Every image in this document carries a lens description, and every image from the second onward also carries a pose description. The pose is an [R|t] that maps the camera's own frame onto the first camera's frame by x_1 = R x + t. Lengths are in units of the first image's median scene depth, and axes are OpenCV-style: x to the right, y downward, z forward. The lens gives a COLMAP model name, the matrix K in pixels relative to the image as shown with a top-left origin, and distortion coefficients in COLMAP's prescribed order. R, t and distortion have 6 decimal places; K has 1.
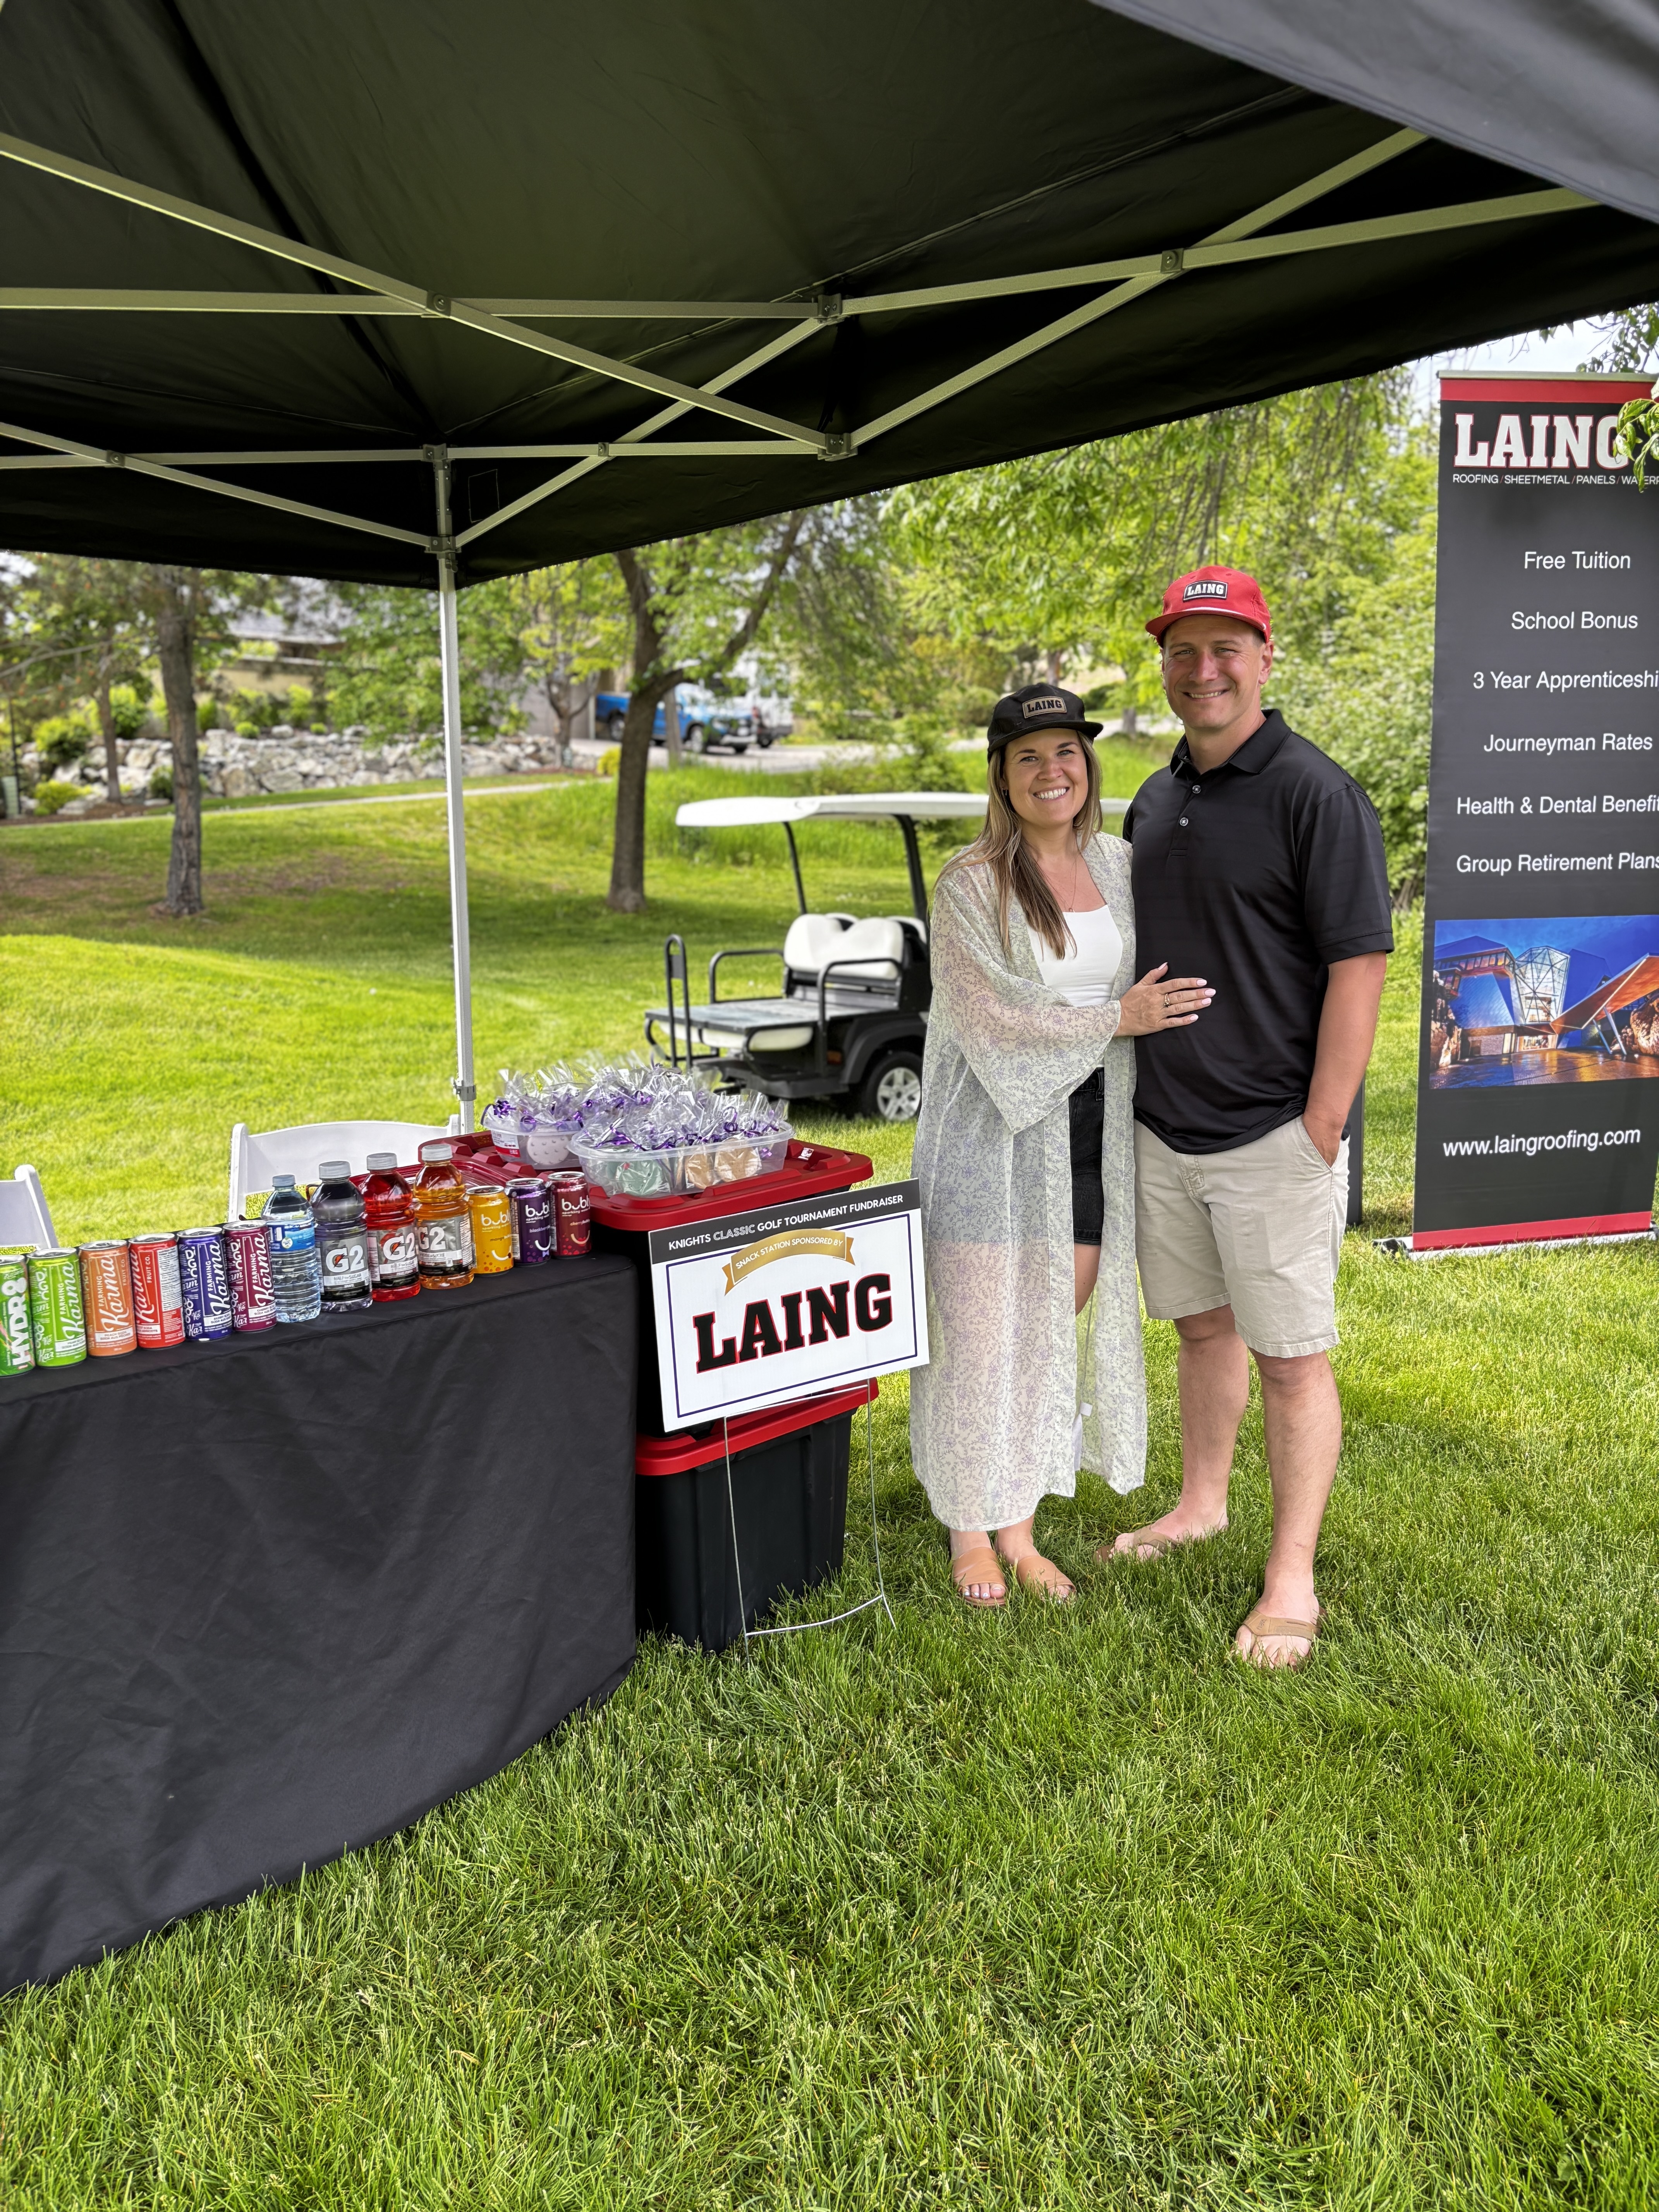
lens RADIAL K [[1663.5, 0, 828.9], [0, 1663.5, 1115.4], [0, 0, 1]] dist [0.033627, 0.001892]
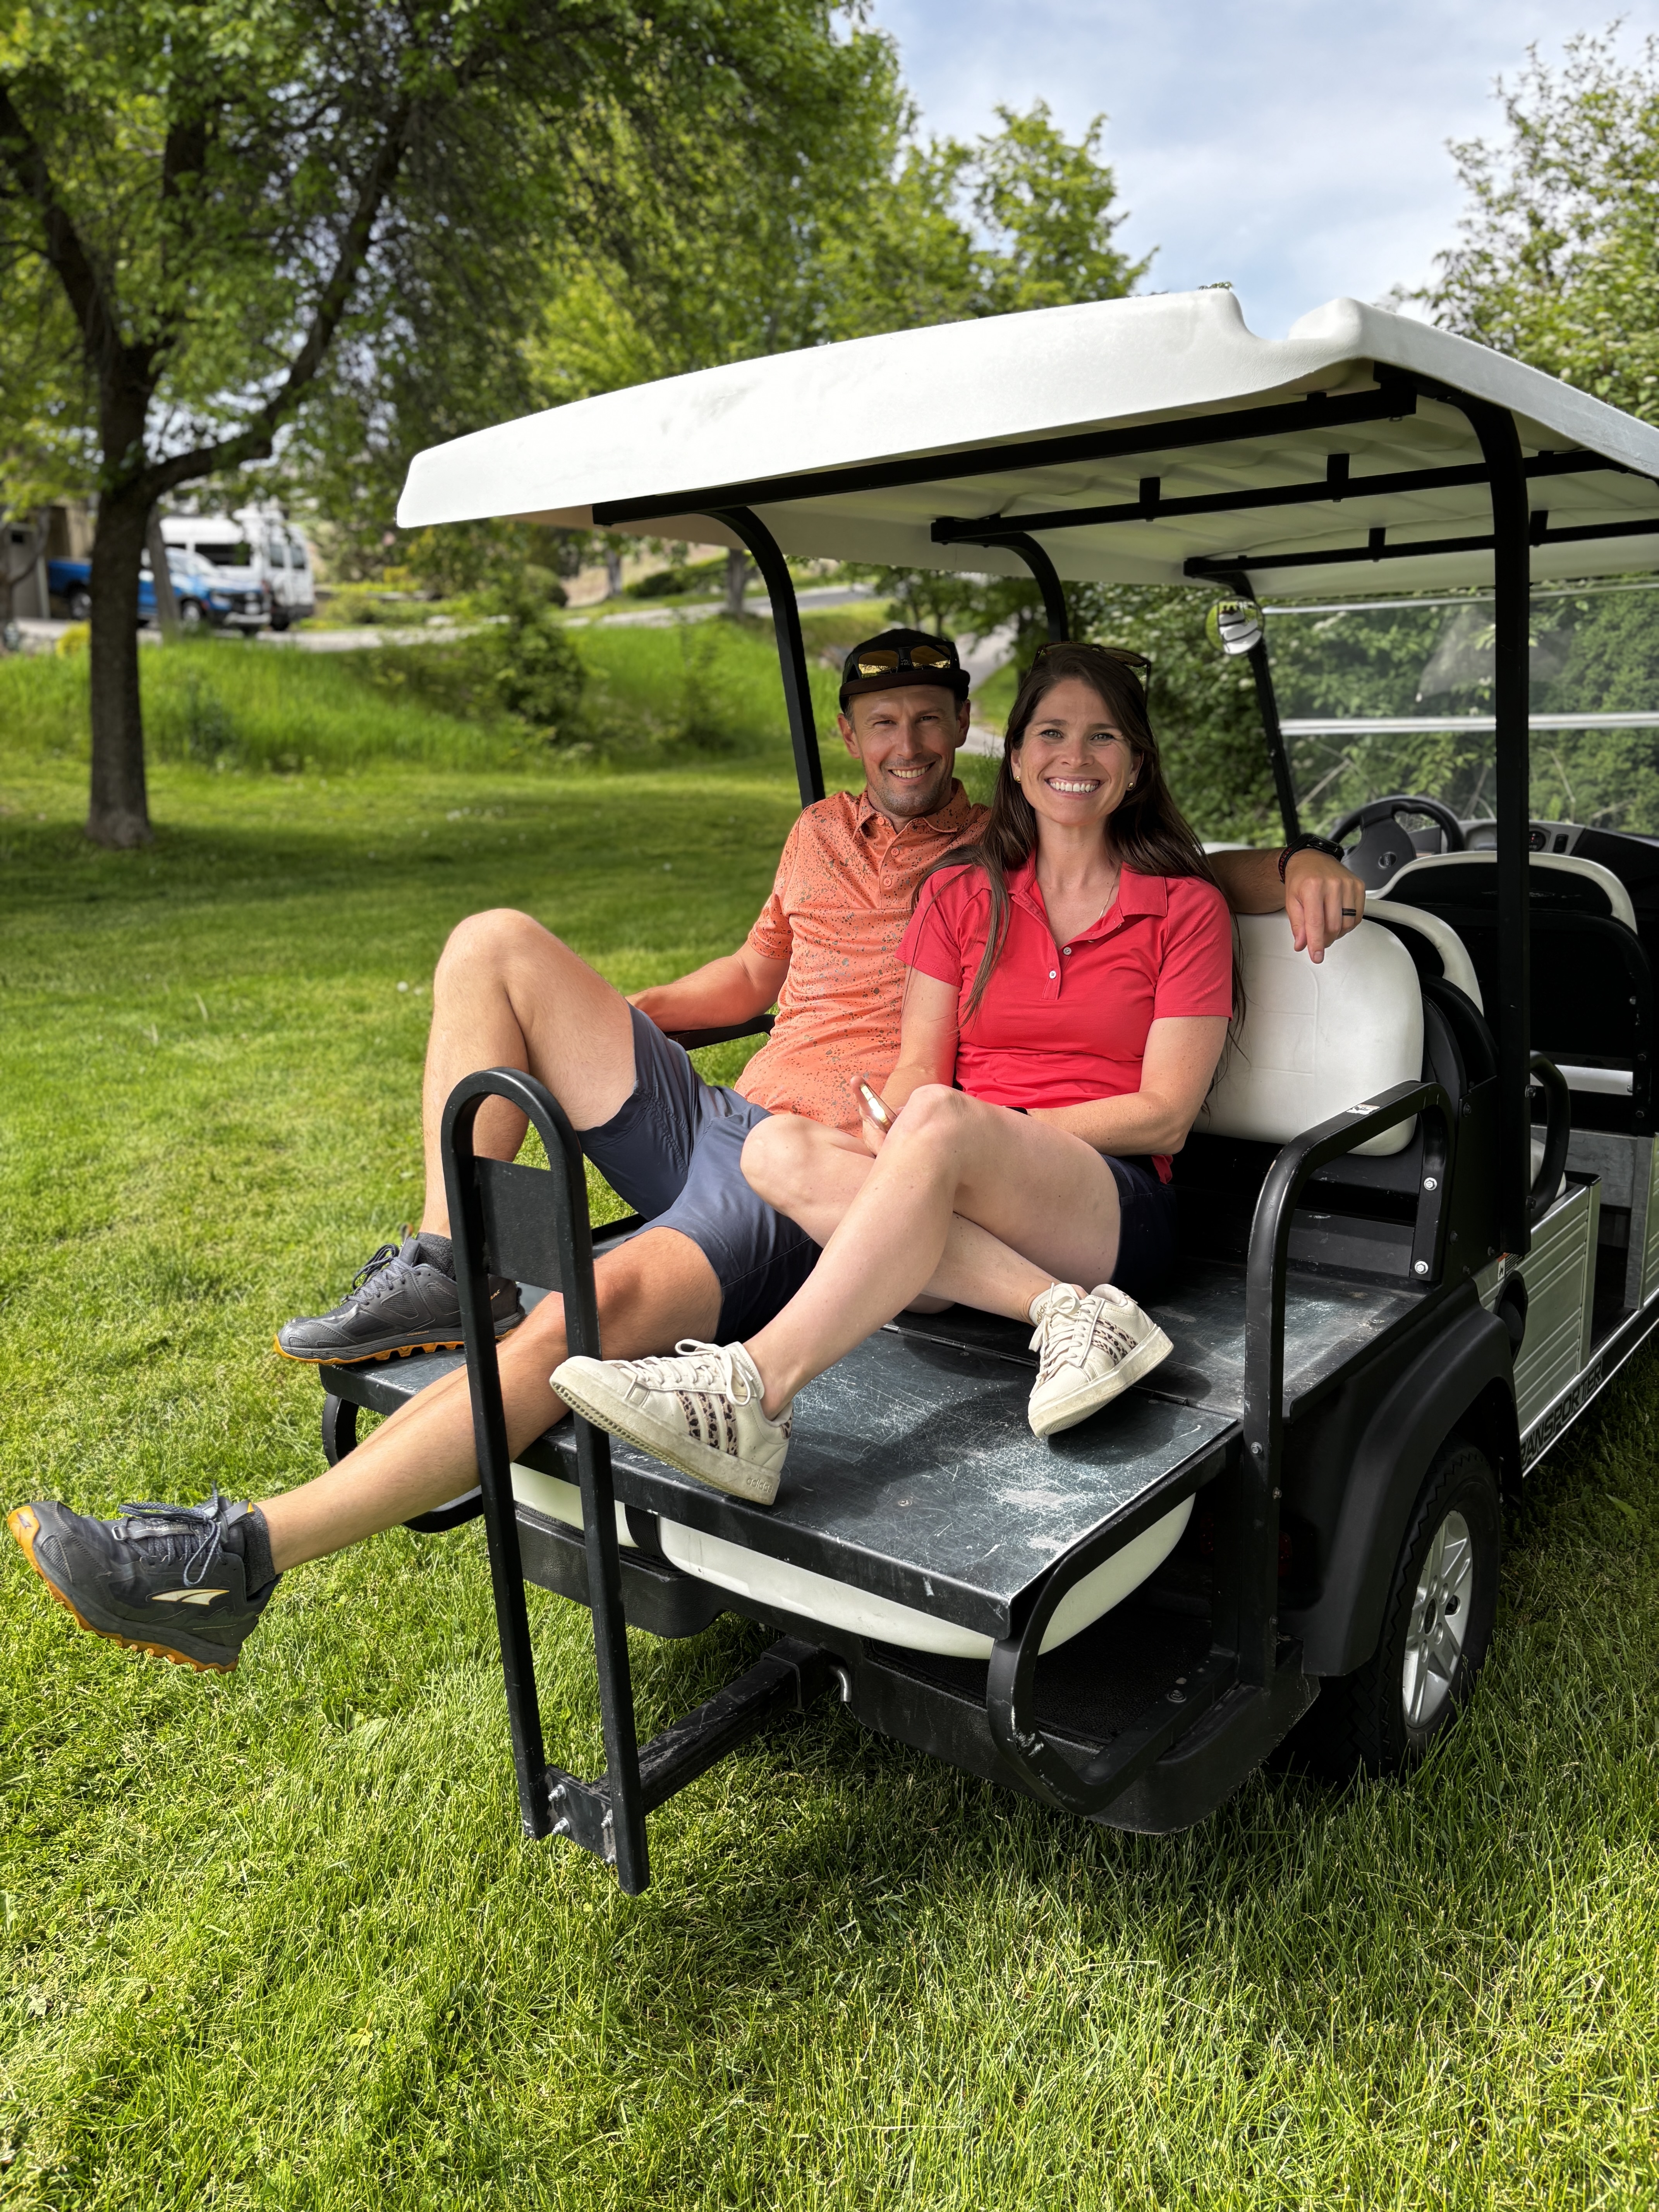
lens RADIAL K [[1663.5, 0, 842.4], [0, 1663.5, 1087.8], [0, 0, 1]] dist [0.033627, 0.001892]
pose [[0.958437, -0.075938, 0.275012, -0.019271], [0.065510, 0.996748, 0.046921, -0.020257], [-0.277681, -0.026955, 0.960295, 0.145032]]
